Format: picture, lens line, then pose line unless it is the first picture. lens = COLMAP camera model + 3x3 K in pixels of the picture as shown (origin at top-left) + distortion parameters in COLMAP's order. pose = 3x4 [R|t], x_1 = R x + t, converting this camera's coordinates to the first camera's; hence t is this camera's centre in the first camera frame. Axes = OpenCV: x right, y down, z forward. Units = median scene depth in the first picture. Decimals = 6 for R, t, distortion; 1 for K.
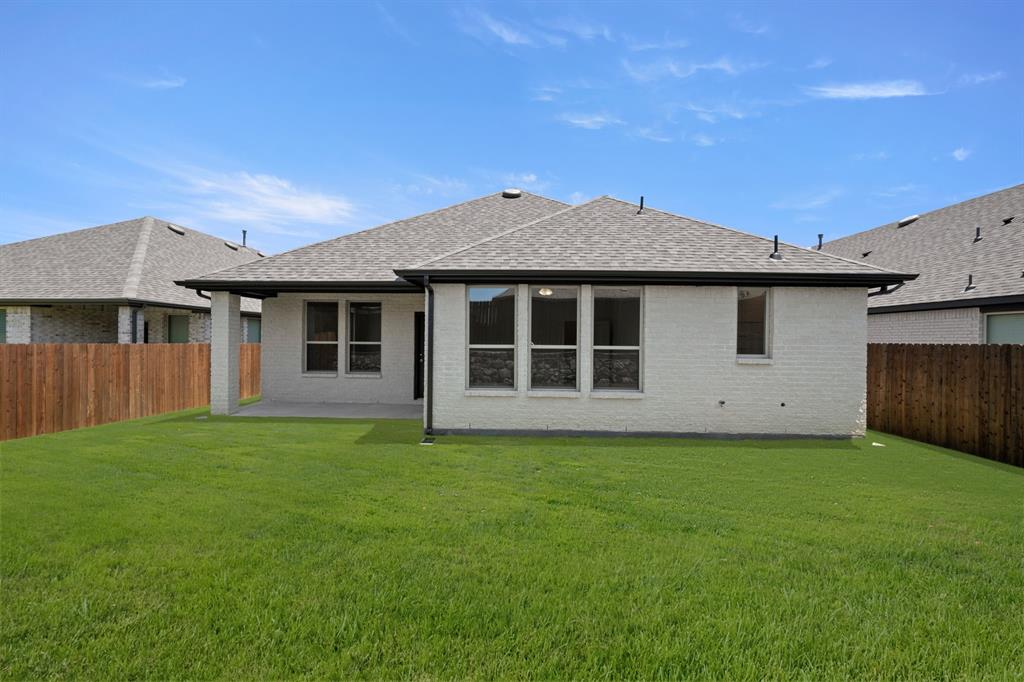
lens RADIAL K [[401.4, 0, 511.7], [0, 401.4, 339.9], [0, 0, 1]] dist [-0.000487, -0.000021]
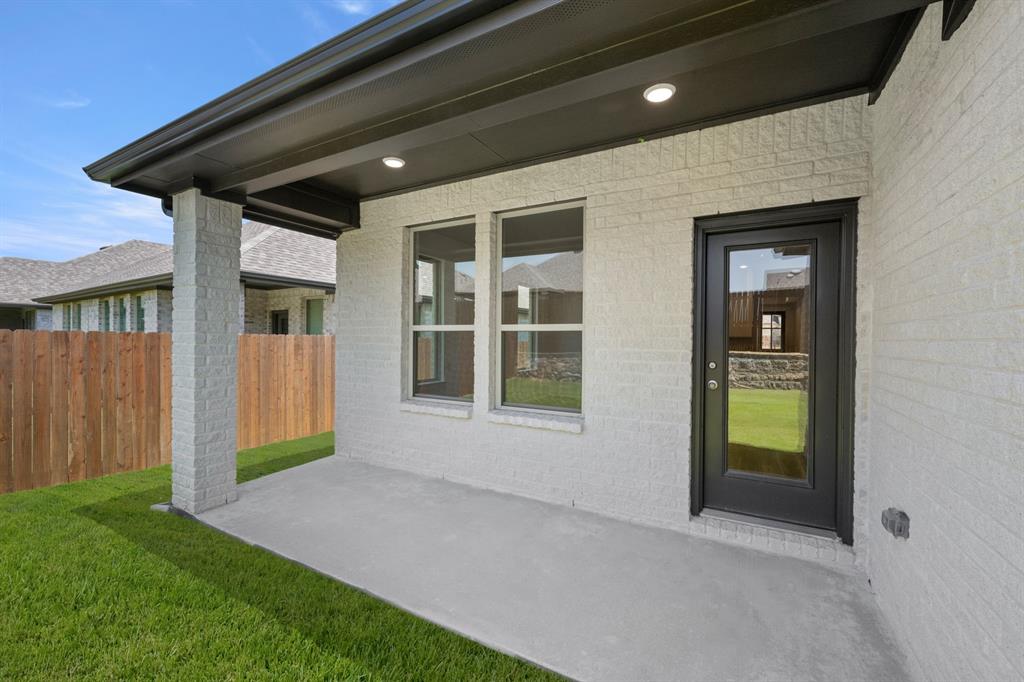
lens RADIAL K [[420.6, 0, 511.2], [0, 420.6, 341.0], [0, 0, 1]] dist [0.000868, -0.000001]
pose [[0.887065, 0.001021, -0.461644, -0.215335], [0.000084, 0.999997, 0.002373, 0.018678], [0.461645, -0.002143, 0.887062, 0.658914]]
